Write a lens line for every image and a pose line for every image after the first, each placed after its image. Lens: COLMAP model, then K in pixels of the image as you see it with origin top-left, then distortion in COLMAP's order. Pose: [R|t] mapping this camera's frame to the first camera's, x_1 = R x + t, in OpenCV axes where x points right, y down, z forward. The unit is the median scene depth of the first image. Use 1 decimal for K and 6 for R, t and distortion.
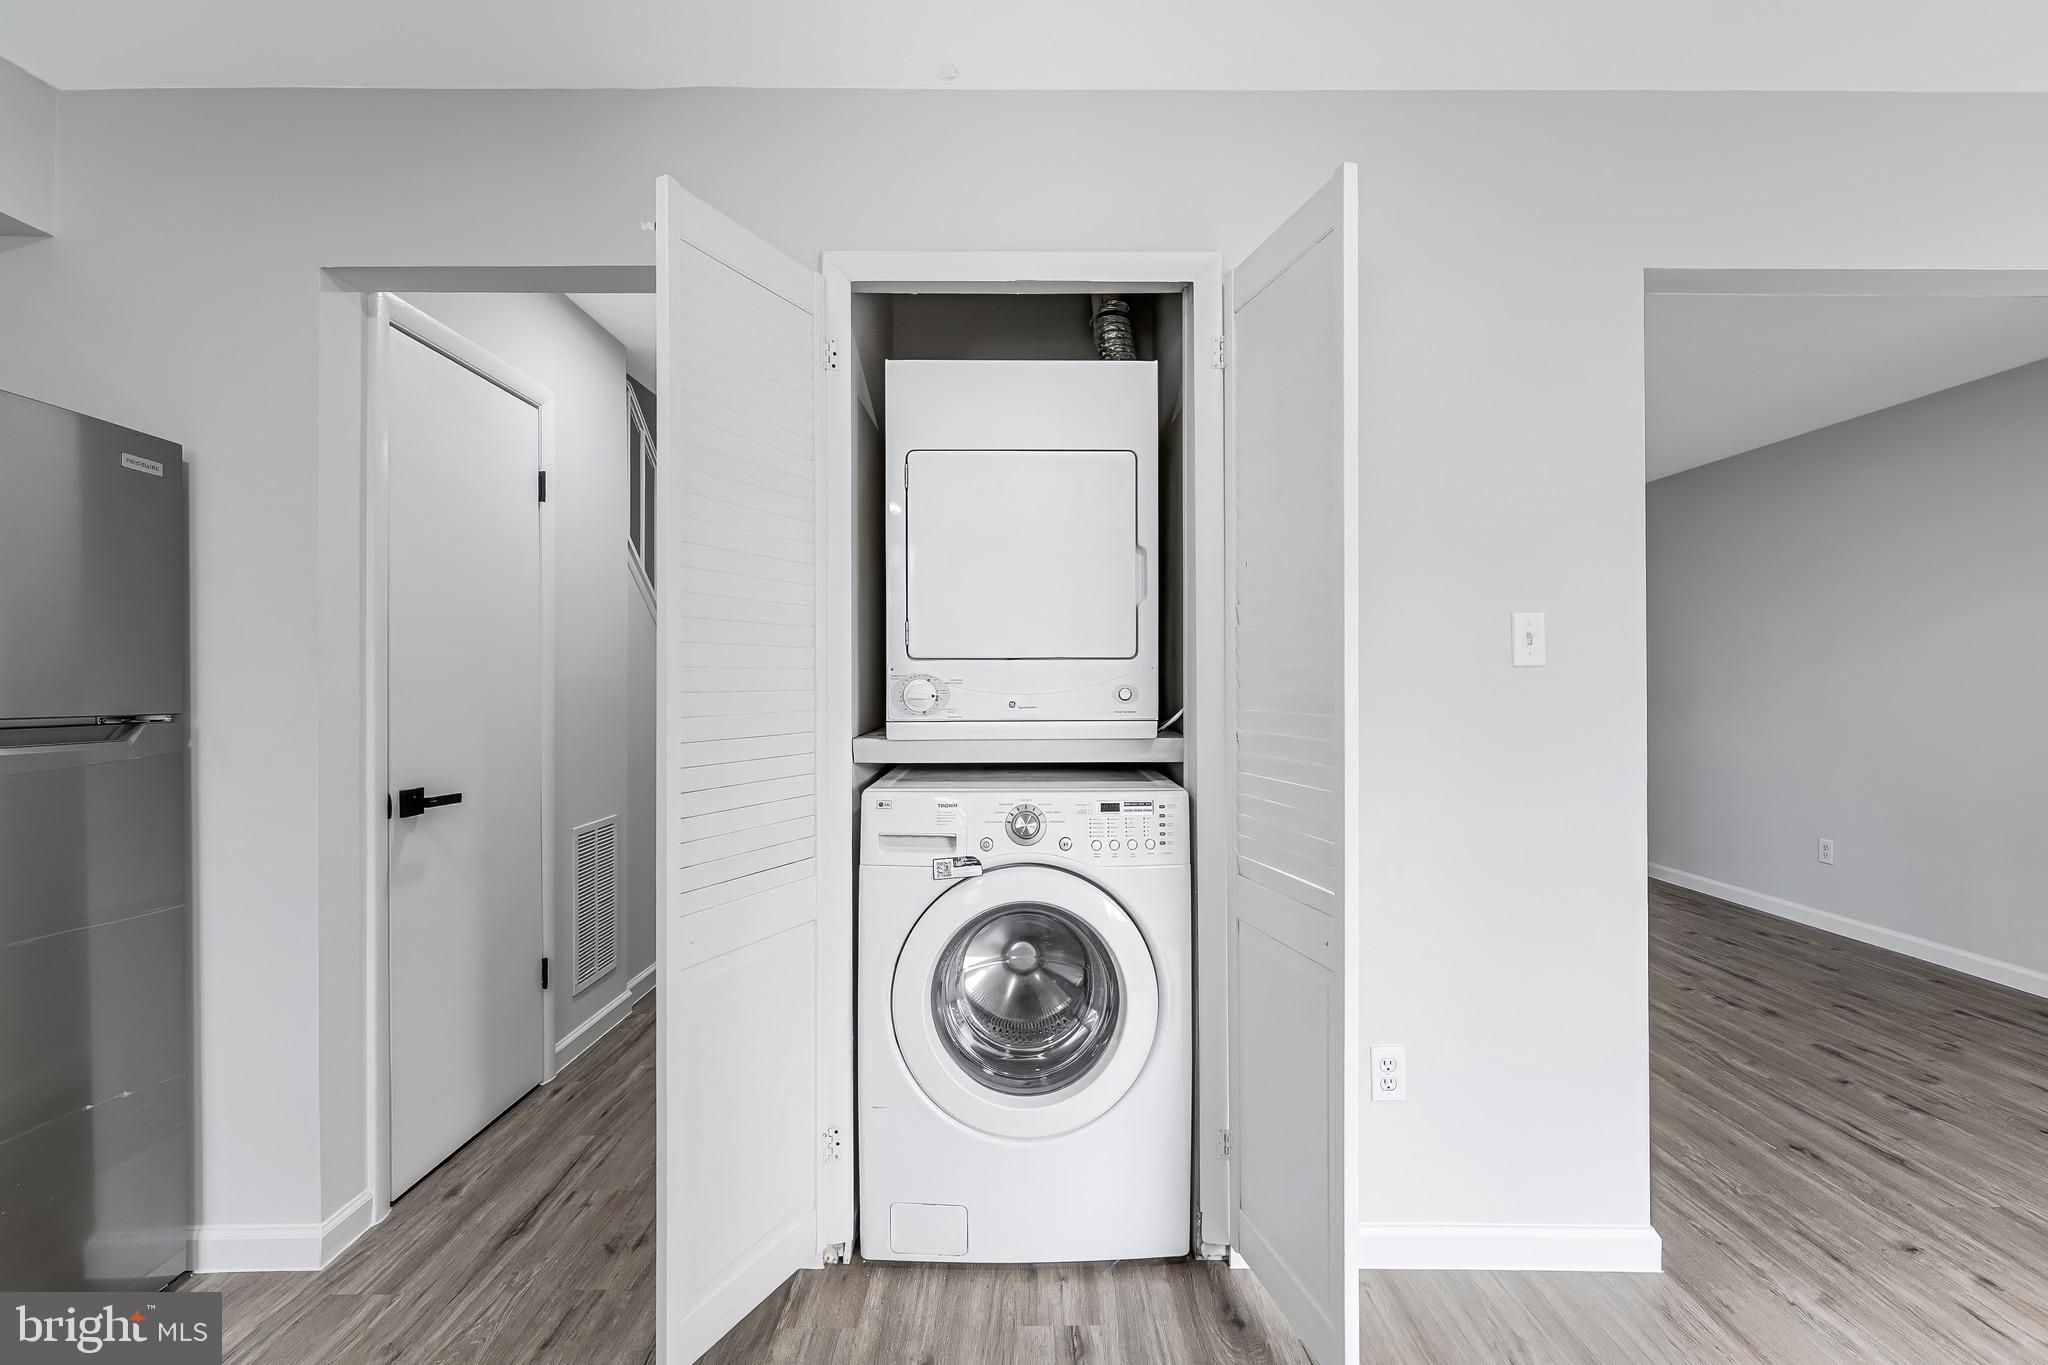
lens RADIAL K [[856.1, 0, 1024.0], [0, 856.1, 682.5], [0, 0, 1]] dist [0.000045, 0.000032]
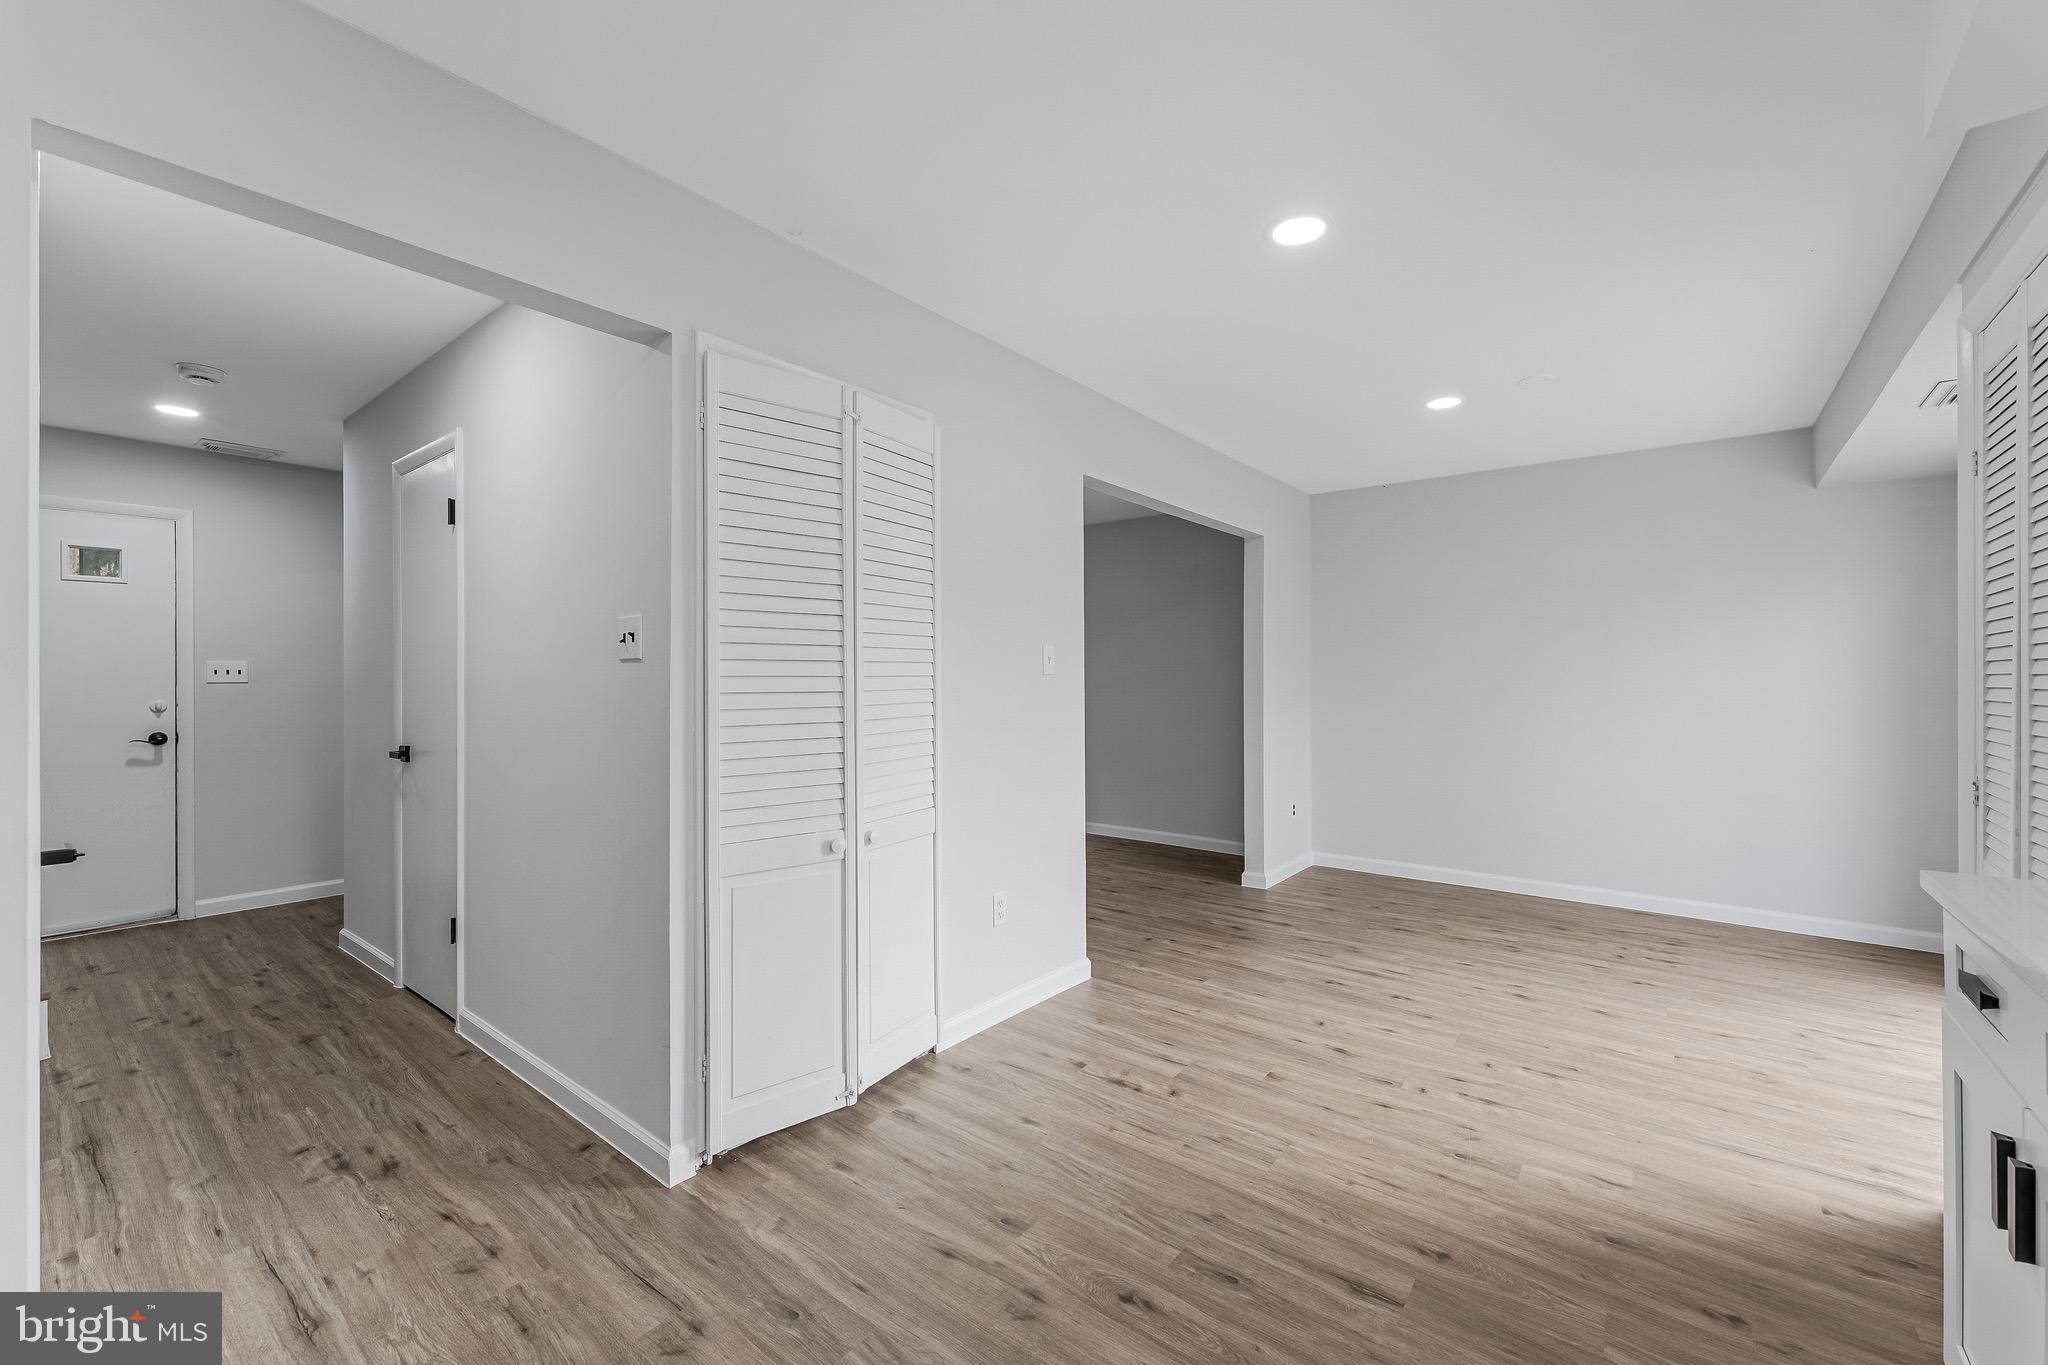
lens RADIAL K [[821.1, 0, 1032.6], [0, 821.1, 675.8], [0, 0, 1]] dist [0.000605, -0.000101]
pose [[0.621434, 0.002930, 0.783461, -0.771434], [0.000952, 0.999989, -0.004495, -0.007595], [-0.783466, 0.003539, 0.621425, -0.079446]]
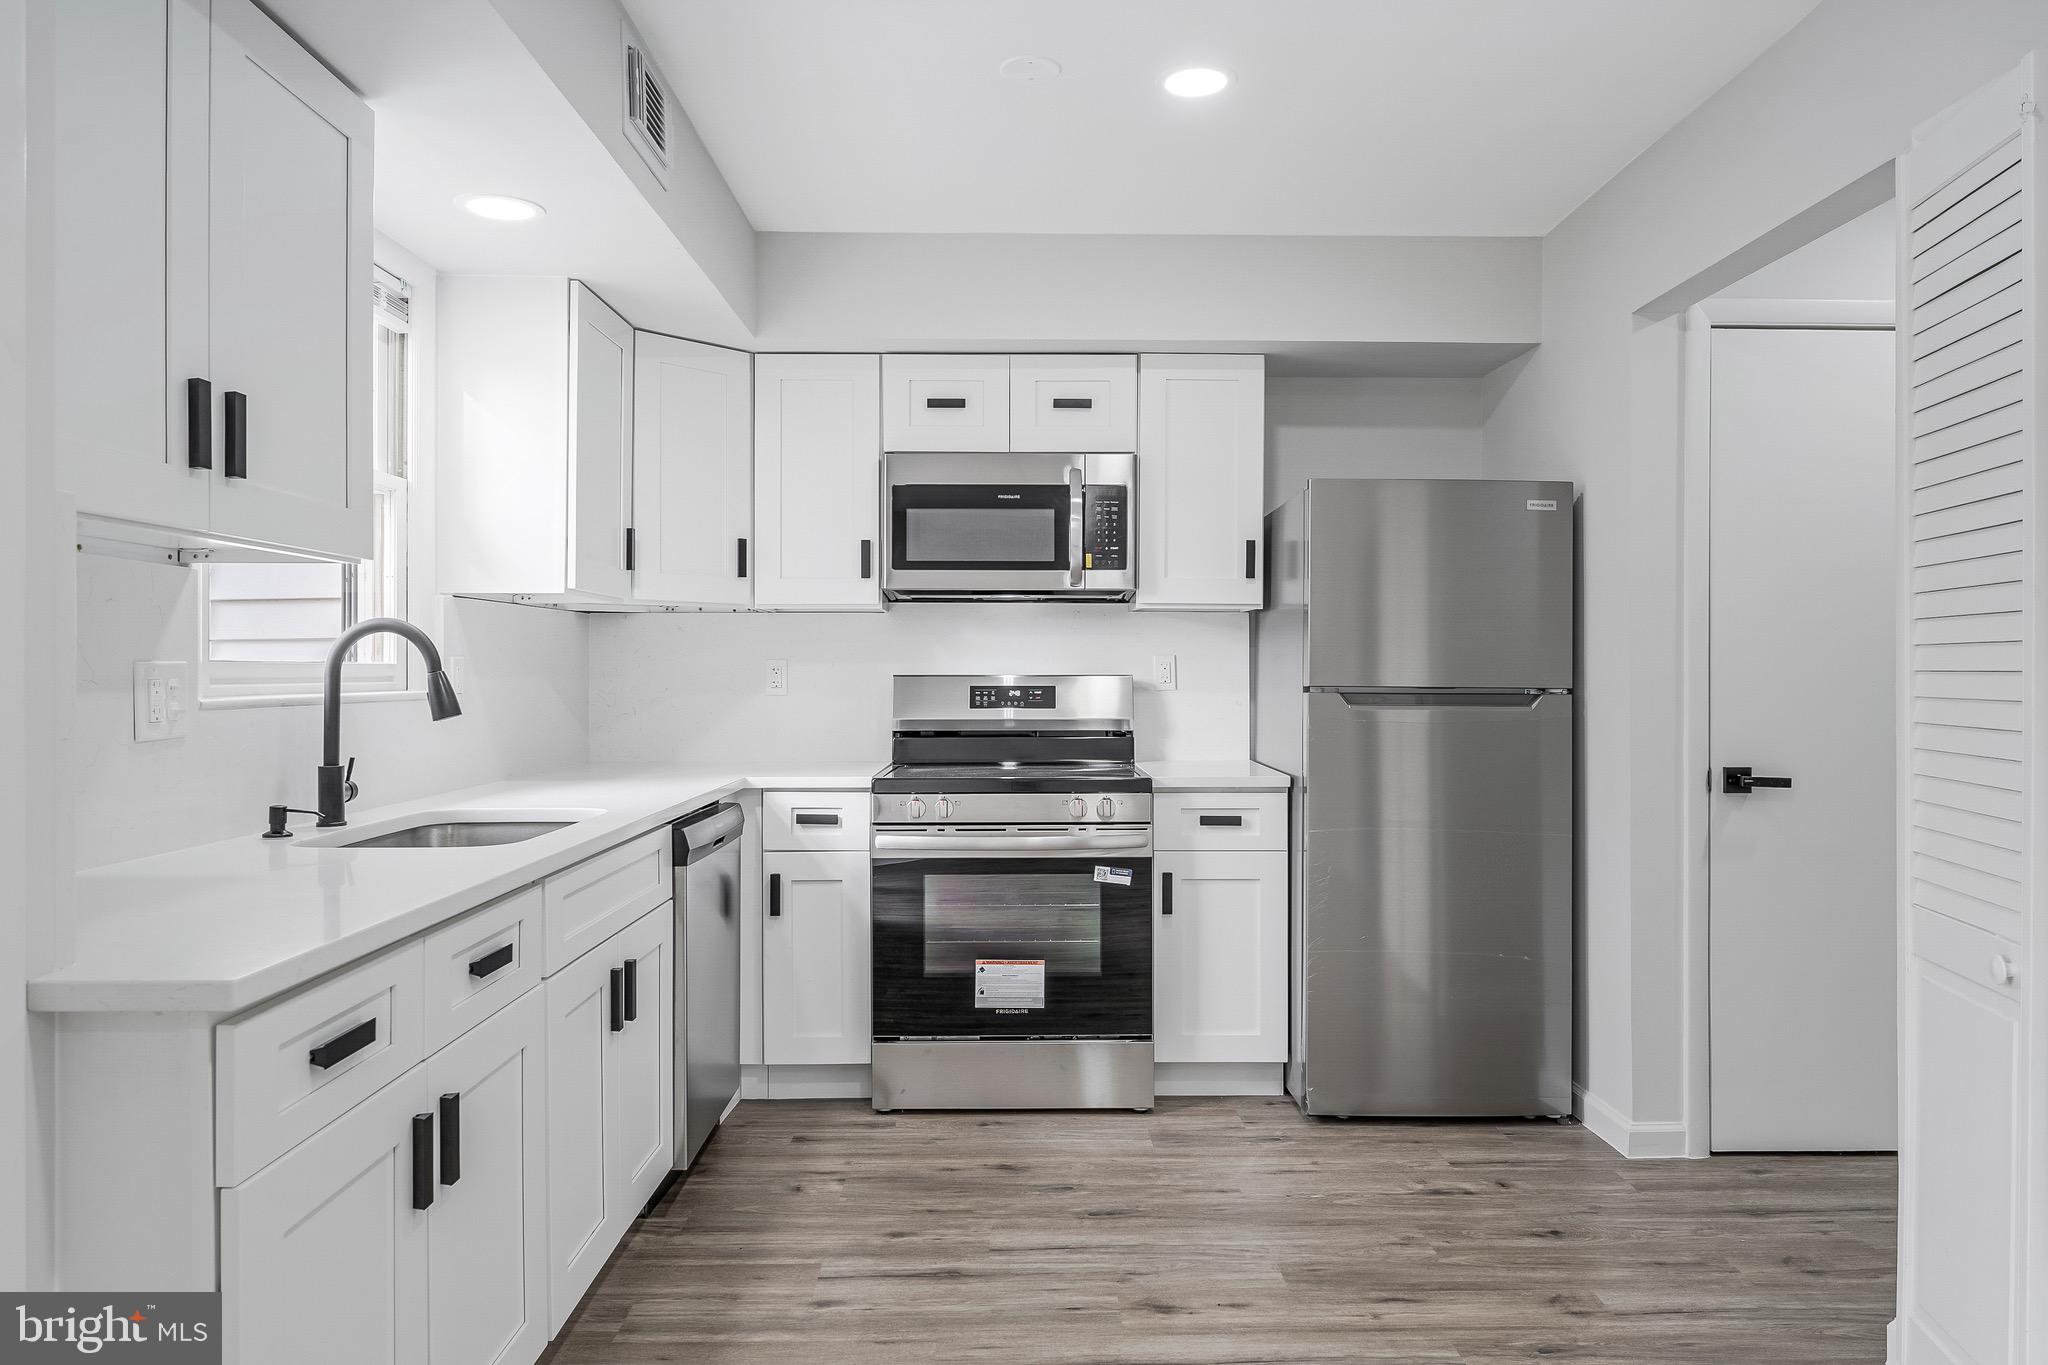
lens RADIAL K [[1321.0, 0, 1033.0], [0, 1321.0, 672.3], [0, 0, 1]] dist [-0.006818, -0.003204]
pose [[0.011475, 0.003565, -0.999928, 0.914265], [0.000353, 0.999994, 0.003569, 0.004556], [0.999934, -0.000394, 0.011474, 0.140851]]
